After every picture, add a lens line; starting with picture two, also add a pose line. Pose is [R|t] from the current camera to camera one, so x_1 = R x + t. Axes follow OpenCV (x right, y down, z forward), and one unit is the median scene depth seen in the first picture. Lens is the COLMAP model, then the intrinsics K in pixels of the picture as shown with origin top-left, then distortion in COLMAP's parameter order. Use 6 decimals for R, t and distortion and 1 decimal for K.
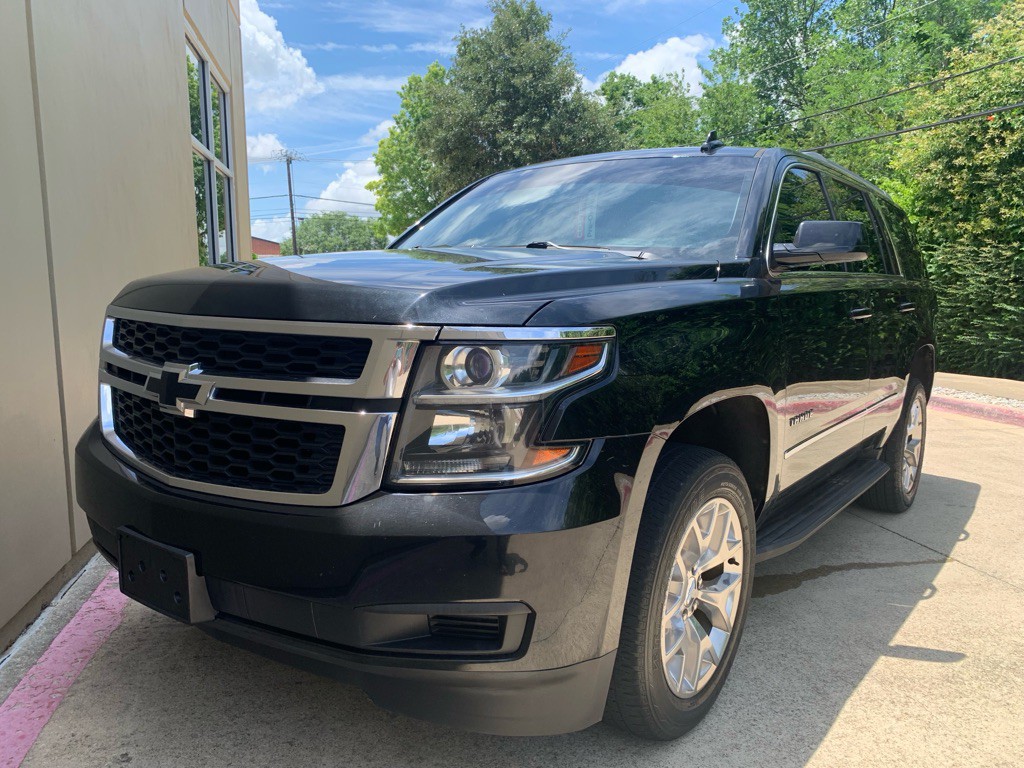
lens RADIAL K [[801.4, 0, 516.5], [0, 801.4, 380.4], [0, 0, 1]] dist [0.017771, -0.017200]
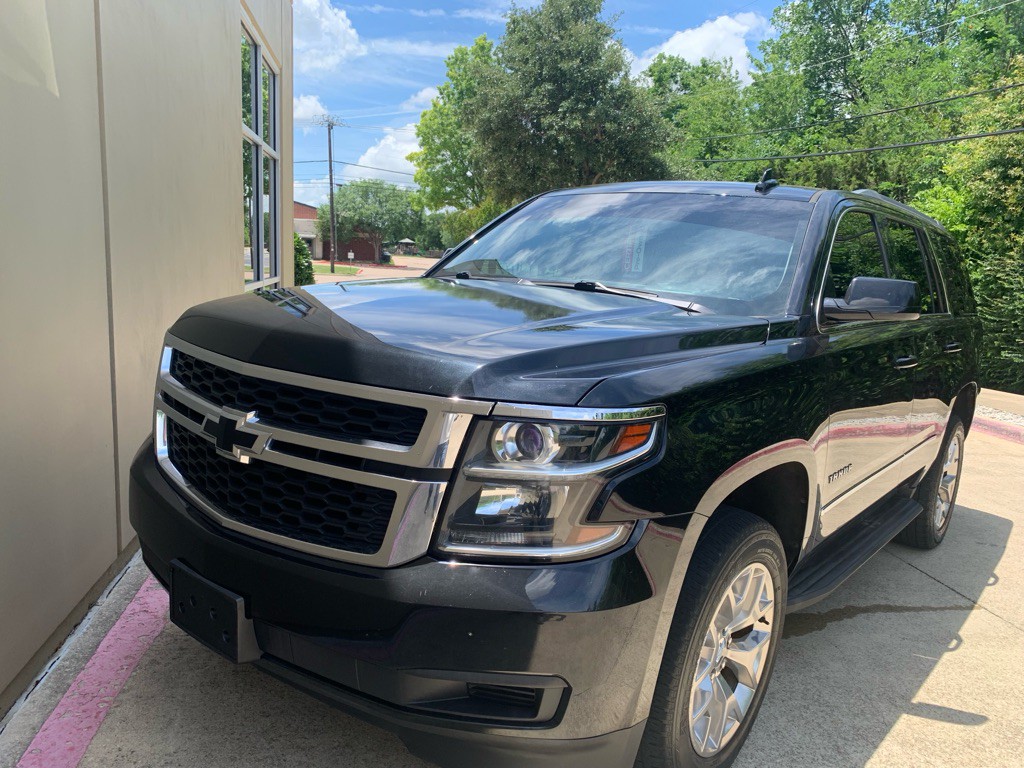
lens RADIAL K [[801.4, 0, 515.9], [0, 801.4, 381.5], [0, 0, 1]] dist [0.017771, -0.017200]
pose [[0.997783, 0.057875, -0.032845, -0.026185], [-0.056674, 0.997729, 0.036396, -0.096477], [0.034877, -0.034454, 0.998798, -0.012321]]
